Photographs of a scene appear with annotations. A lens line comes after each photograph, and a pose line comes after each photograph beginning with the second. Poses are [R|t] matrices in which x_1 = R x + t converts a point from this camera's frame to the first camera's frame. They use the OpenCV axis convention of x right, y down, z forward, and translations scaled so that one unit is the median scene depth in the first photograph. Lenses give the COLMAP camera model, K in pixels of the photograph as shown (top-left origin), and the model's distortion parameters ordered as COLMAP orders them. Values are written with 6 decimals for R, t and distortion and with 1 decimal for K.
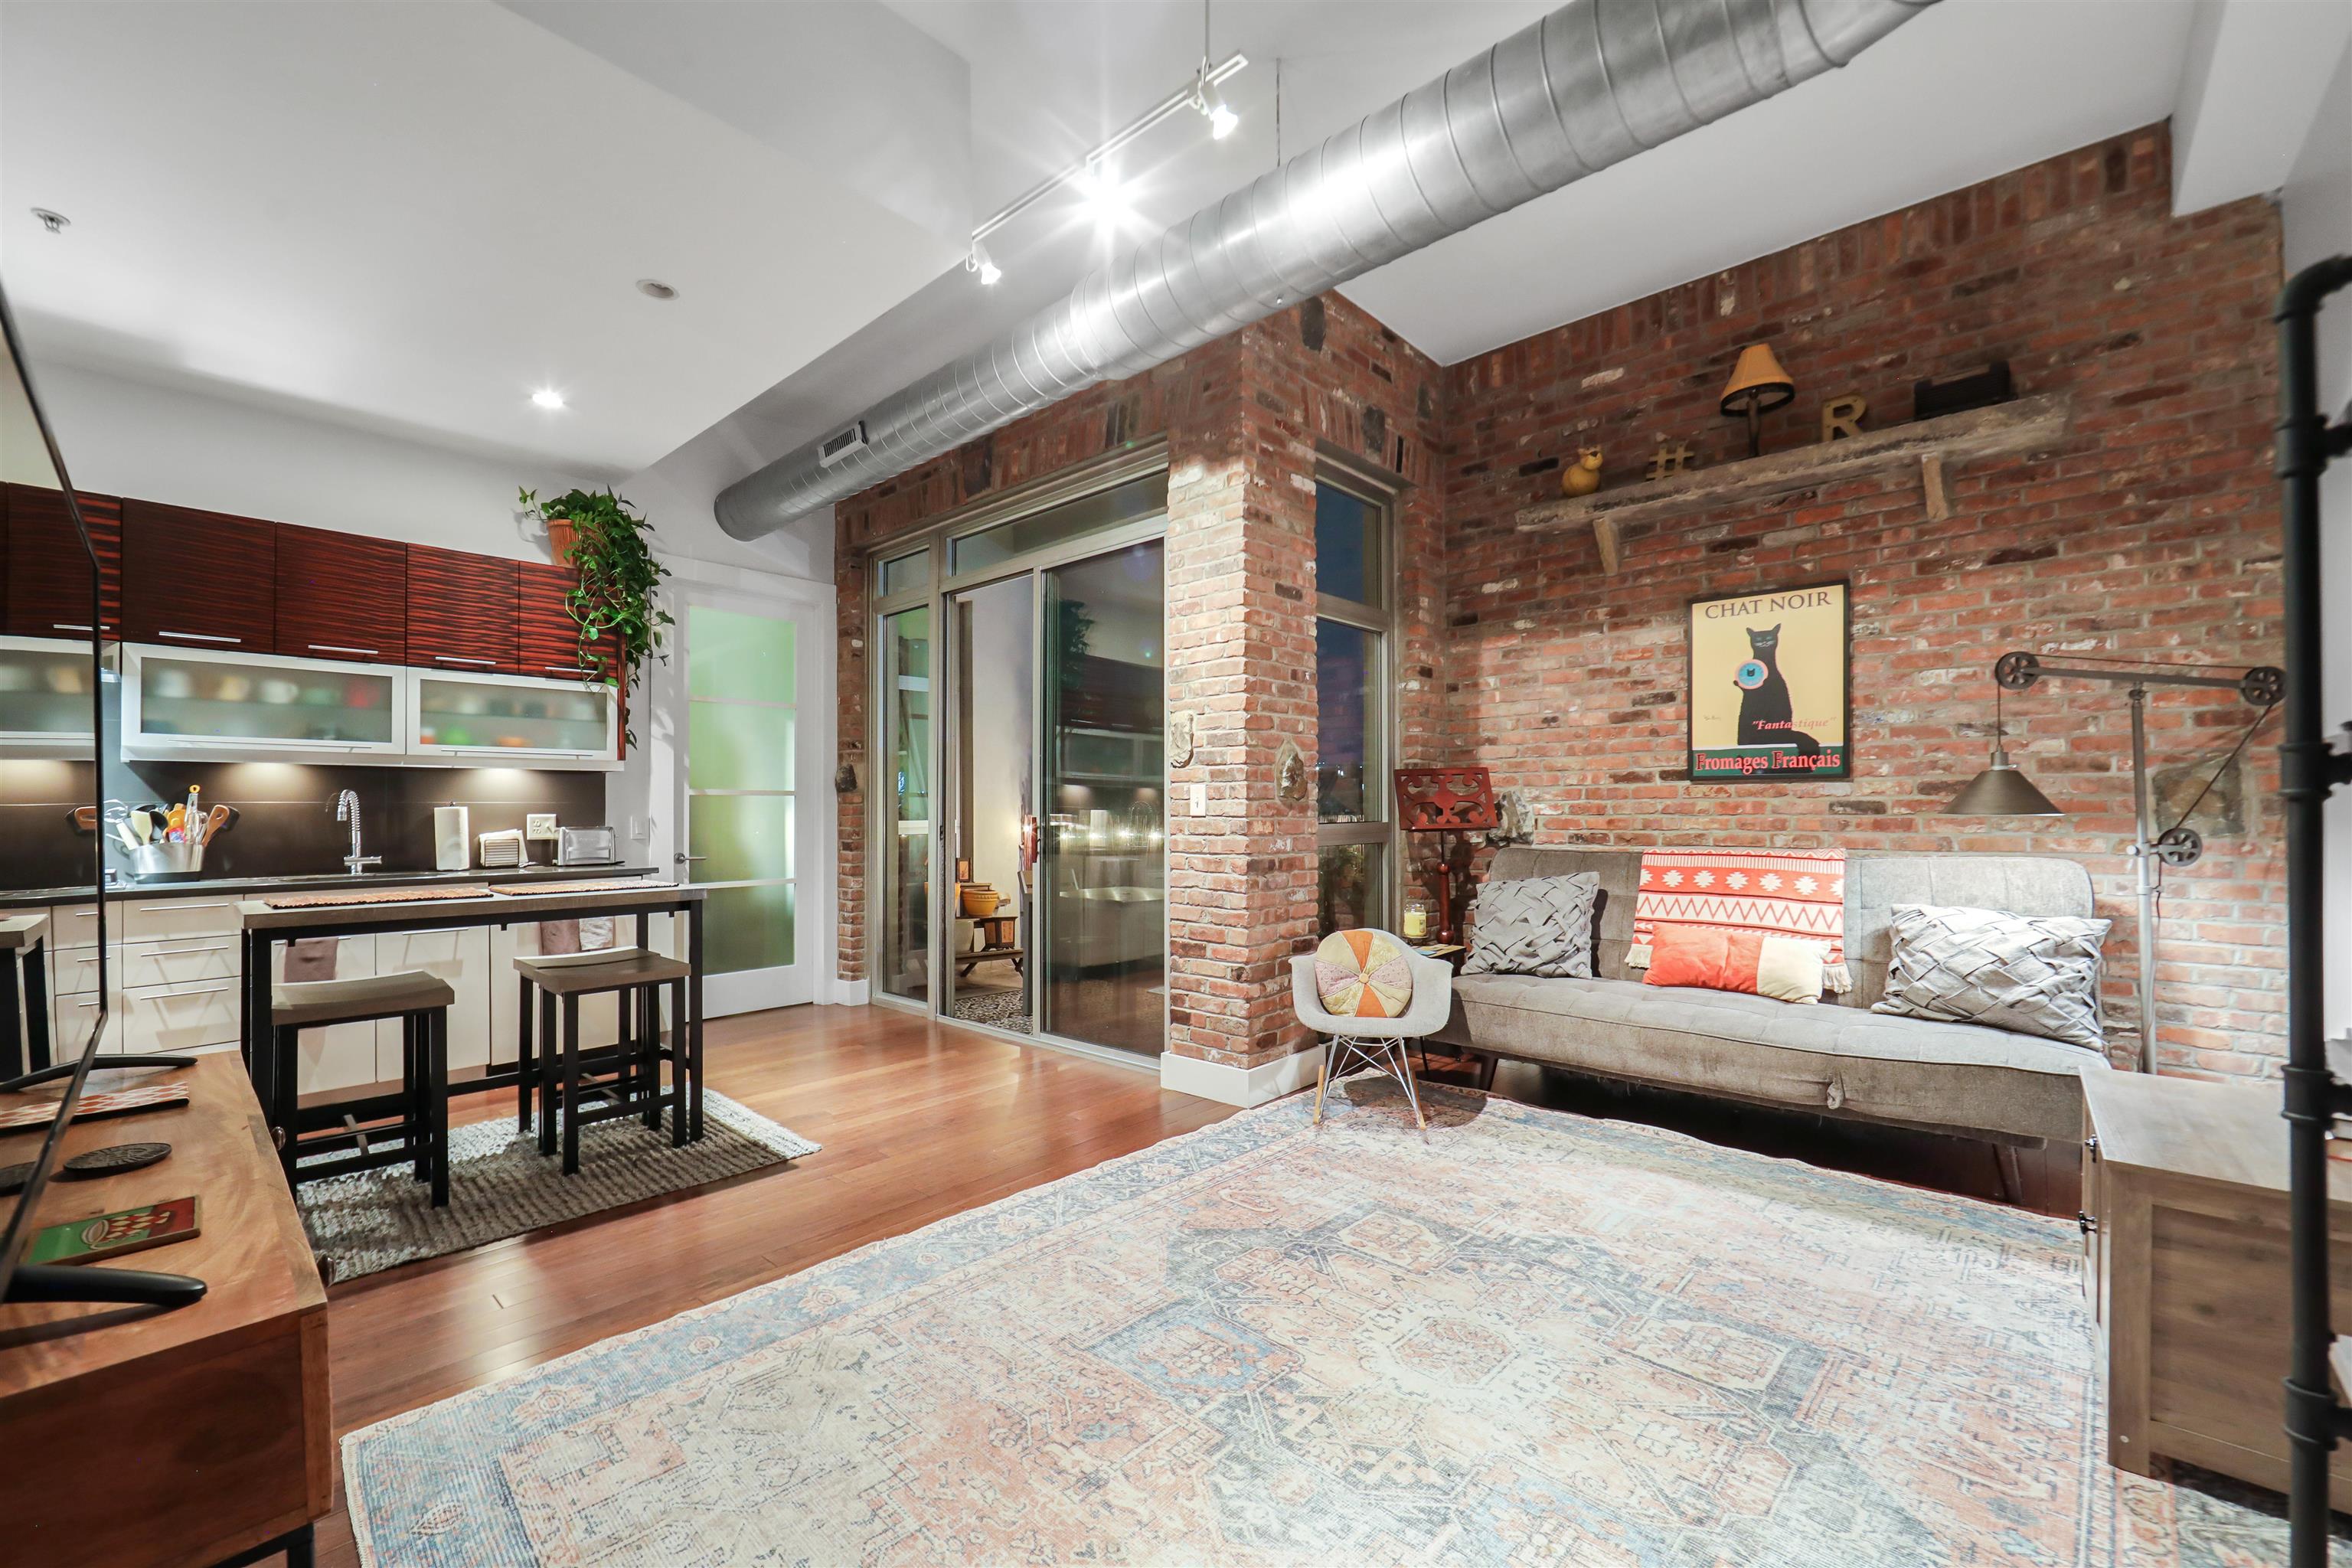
lens RADIAL K [[947.1, 0, 1135.0], [0, 947.1, 807.5], [0, 0, 1]] dist [-0.007961, 0.001616]
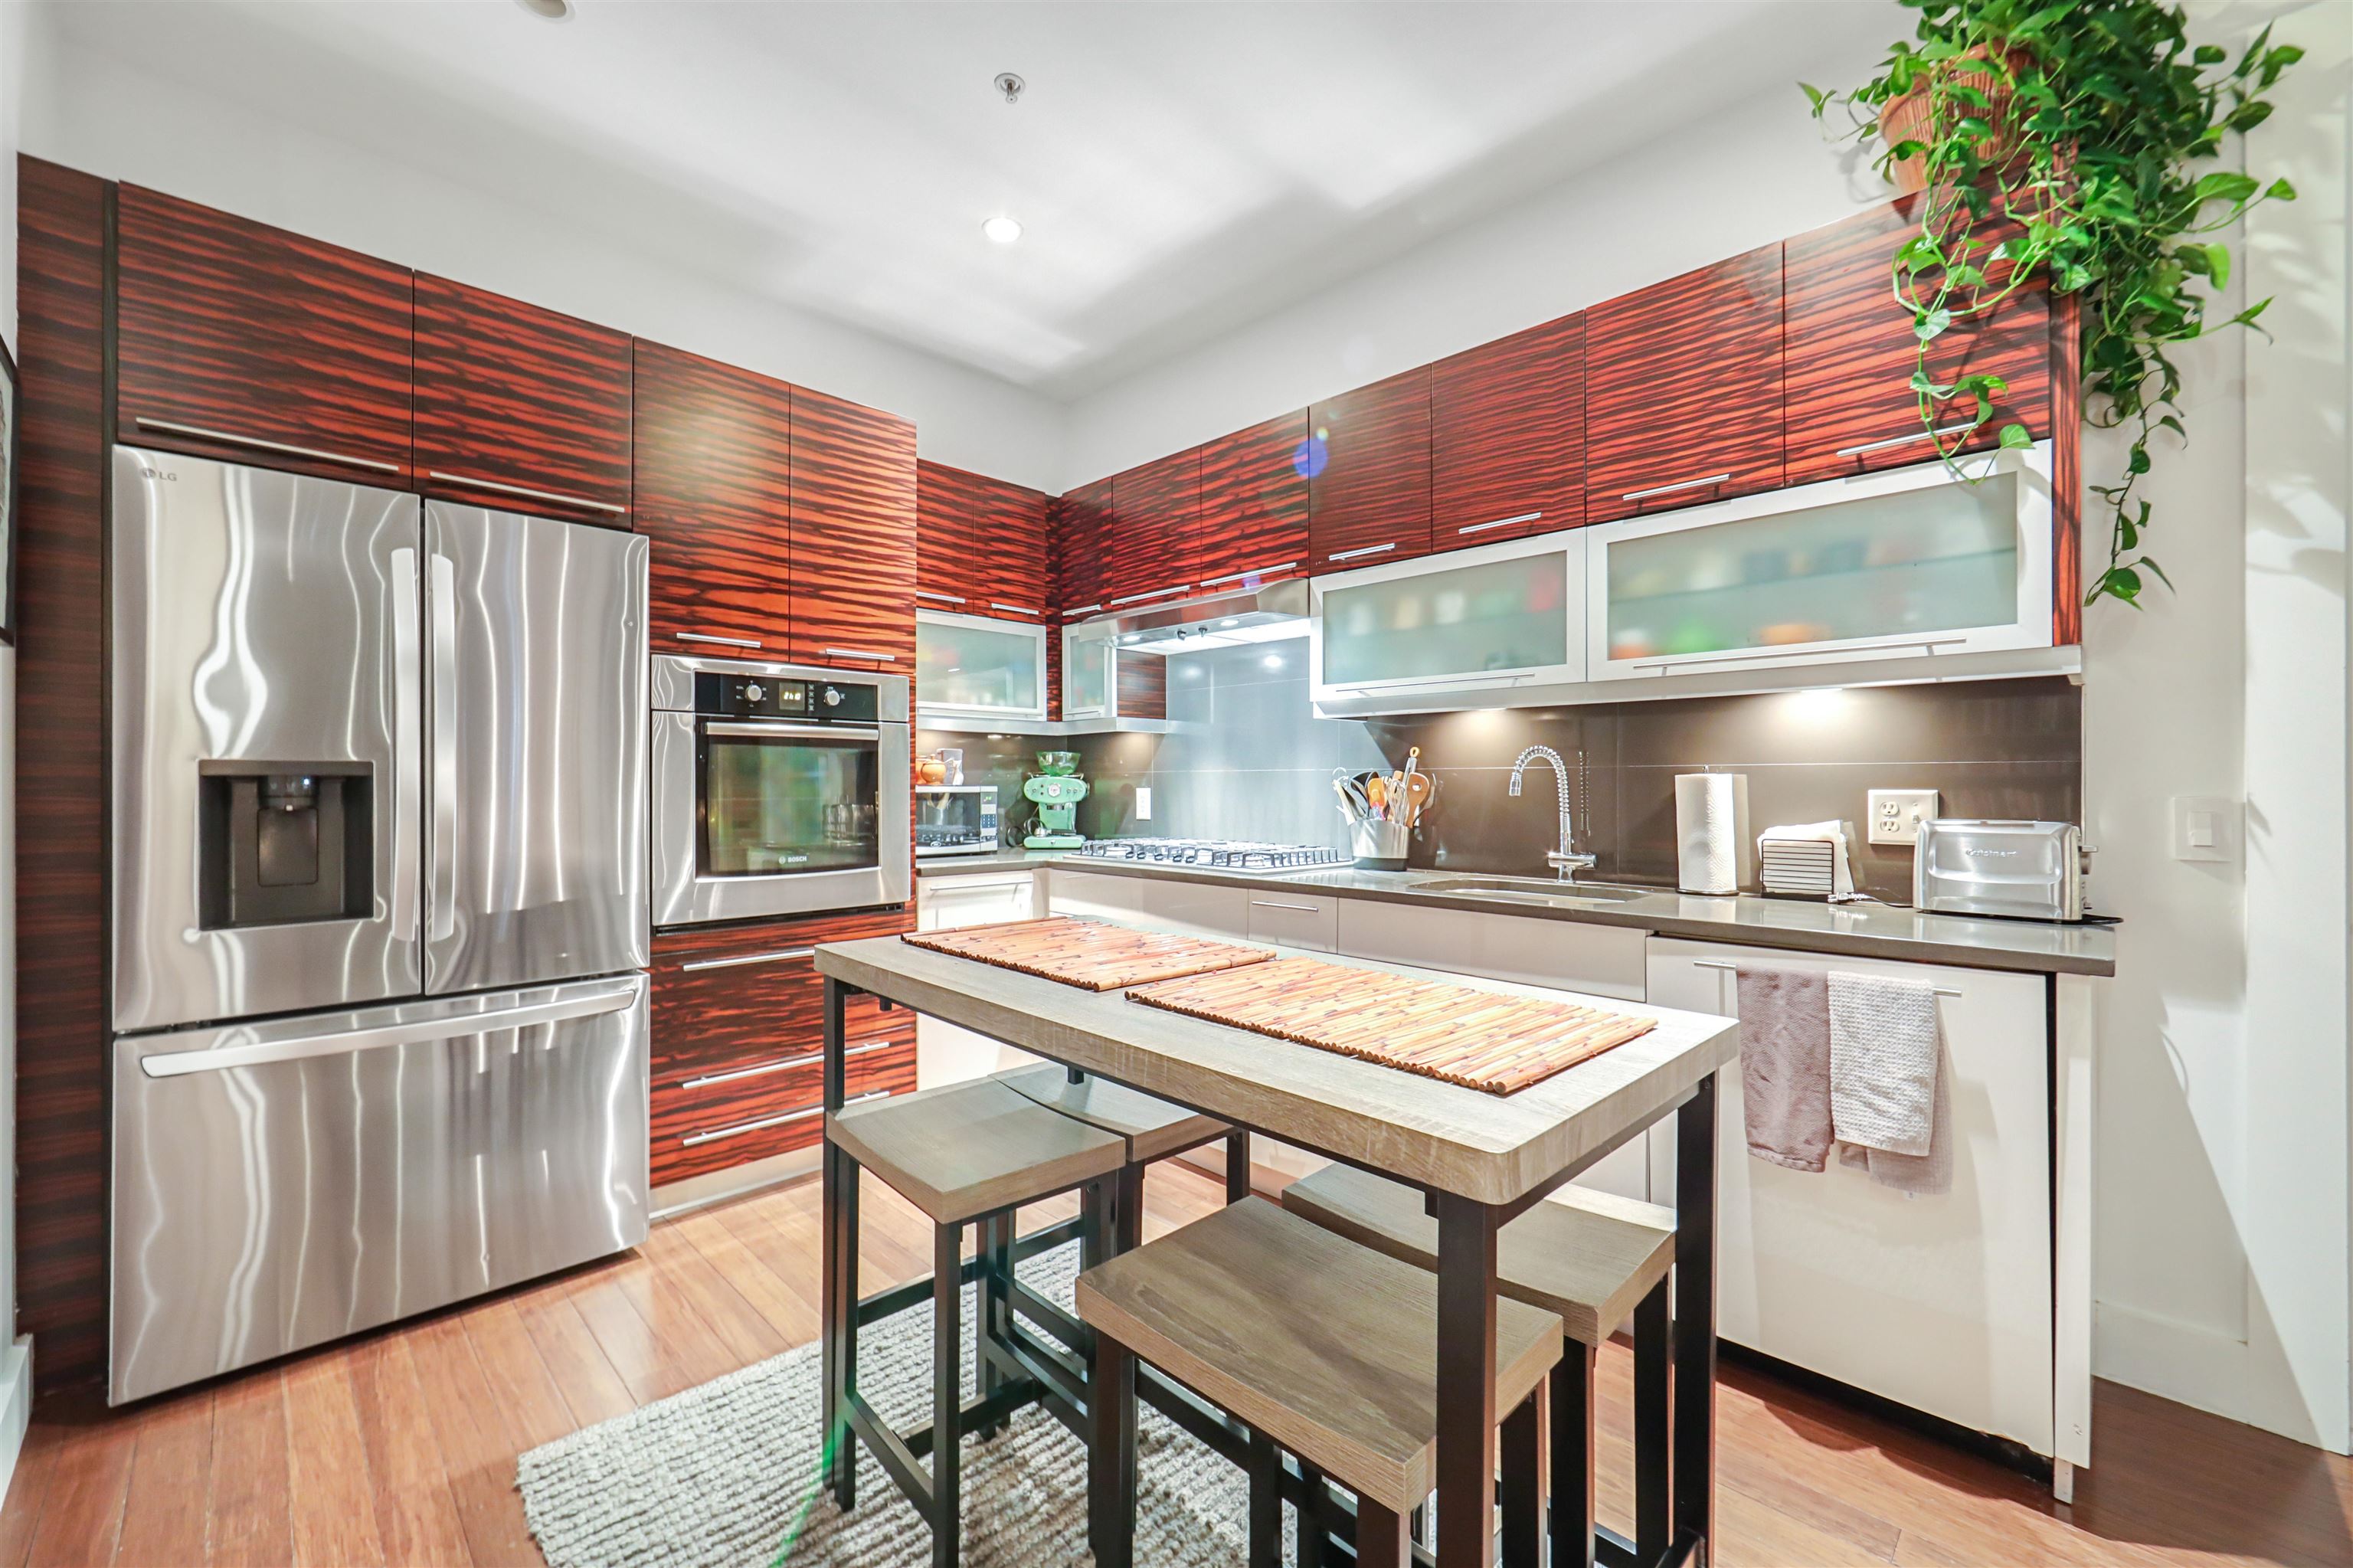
lens RADIAL K [[947.6, 0, 1192.5], [0, 947.6, 791.1], [0, 0, 1]] dist [-0.007961, 0.001616]
pose [[-0.018130, 0.013329, -0.999747, -0.227130], [-0.000830, 0.999911, 0.013346, 0.002744], [0.999835, 0.001072, -0.018117, 0.863731]]
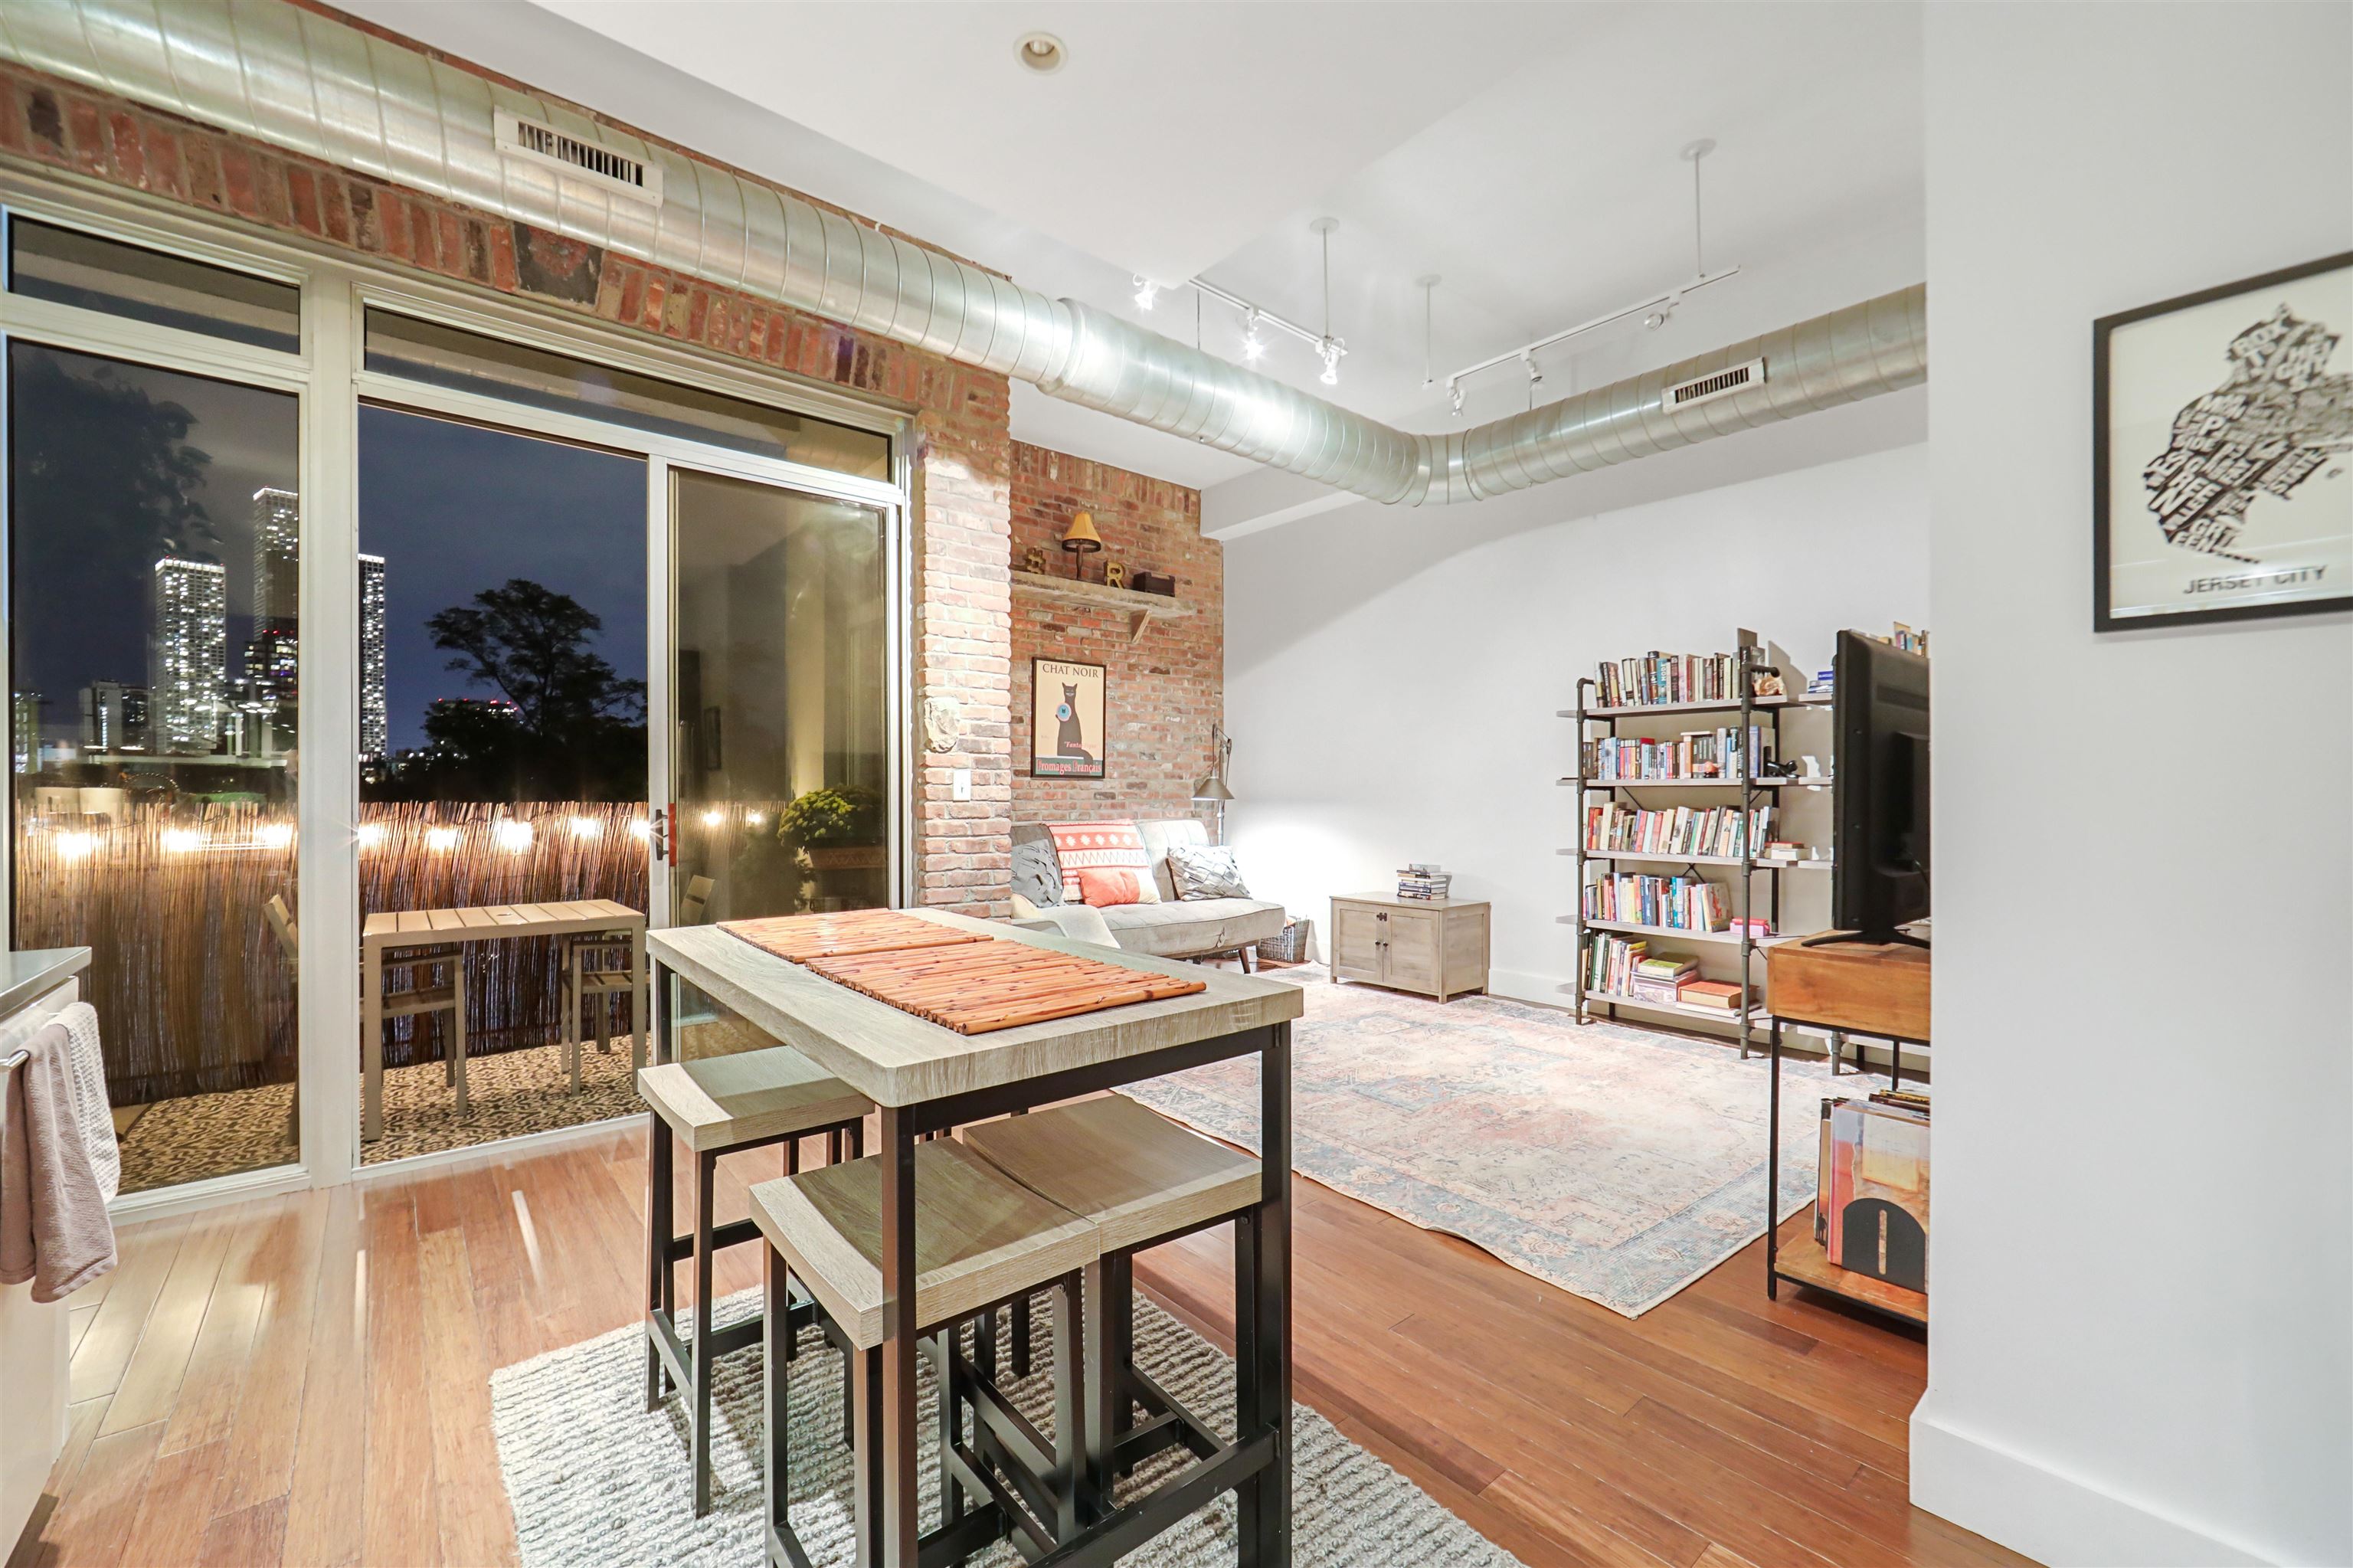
lens RADIAL K [[947.6, 0, 1184.6], [0, 947.6, 787.7], [0, 0, 1]] dist [-0.007961, 0.001616]
pose [[0.106739, 0.013751, 0.994192, -1.010073], [-0.002022, 0.999905, -0.013613, 0.009094], [-0.994285, -0.000558, 0.106757, 0.691680]]
